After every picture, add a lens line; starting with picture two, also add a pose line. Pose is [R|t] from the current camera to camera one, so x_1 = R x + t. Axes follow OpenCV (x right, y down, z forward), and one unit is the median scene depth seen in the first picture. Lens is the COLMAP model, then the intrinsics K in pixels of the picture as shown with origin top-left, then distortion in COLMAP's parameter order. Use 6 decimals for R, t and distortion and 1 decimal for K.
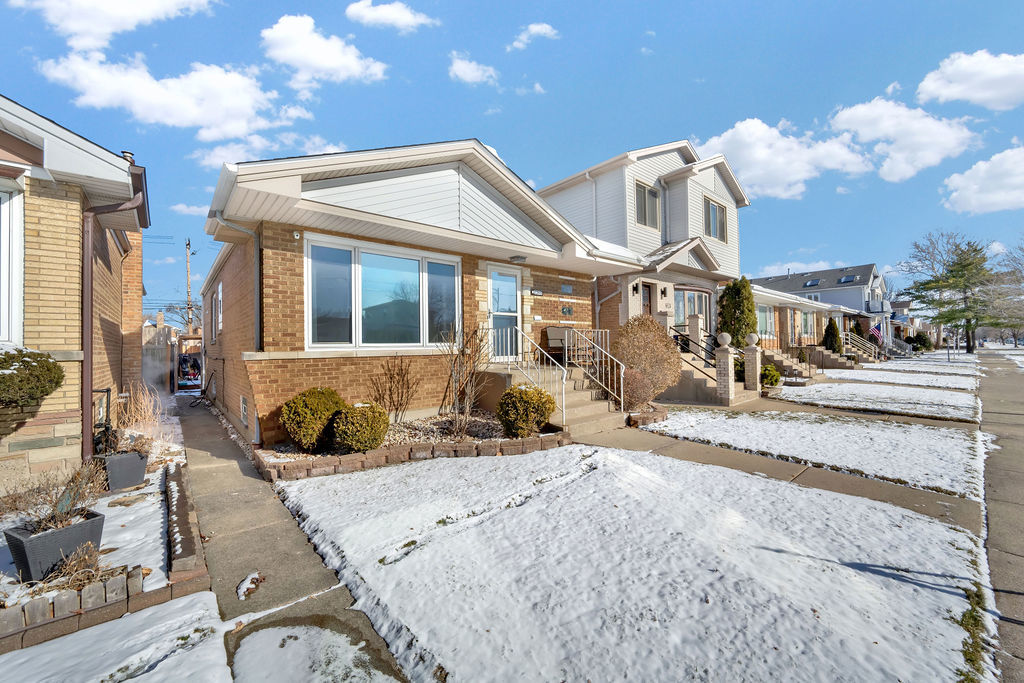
lens RADIAL K [[399.6, 0, 513.8], [0, 399.6, 316.1], [0, 0, 1]] dist [-0.008174, 0.000132]
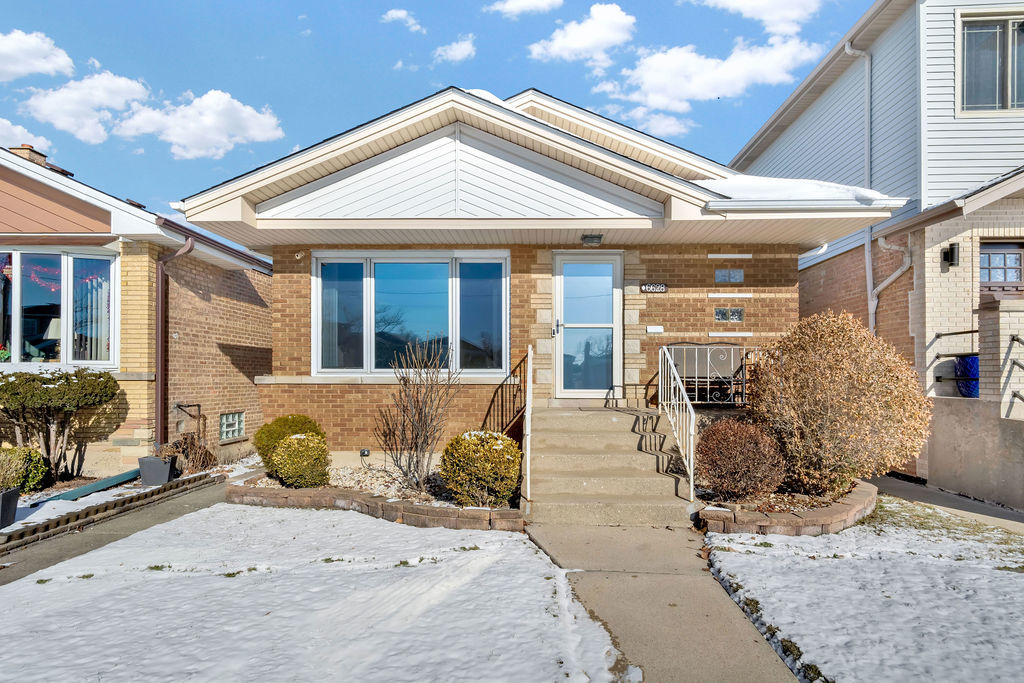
lens RADIAL K [[543.8, 0, 512.0], [0, 543.8, 341.5], [0, 0, 1]] dist [0.011614, 0.006488]
pose [[0.738729, -0.027754, -0.673431, 0.637706], [0.036655, 0.999328, -0.000977, 0.022050], [0.673006, -0.023963, 0.739249, 0.330182]]
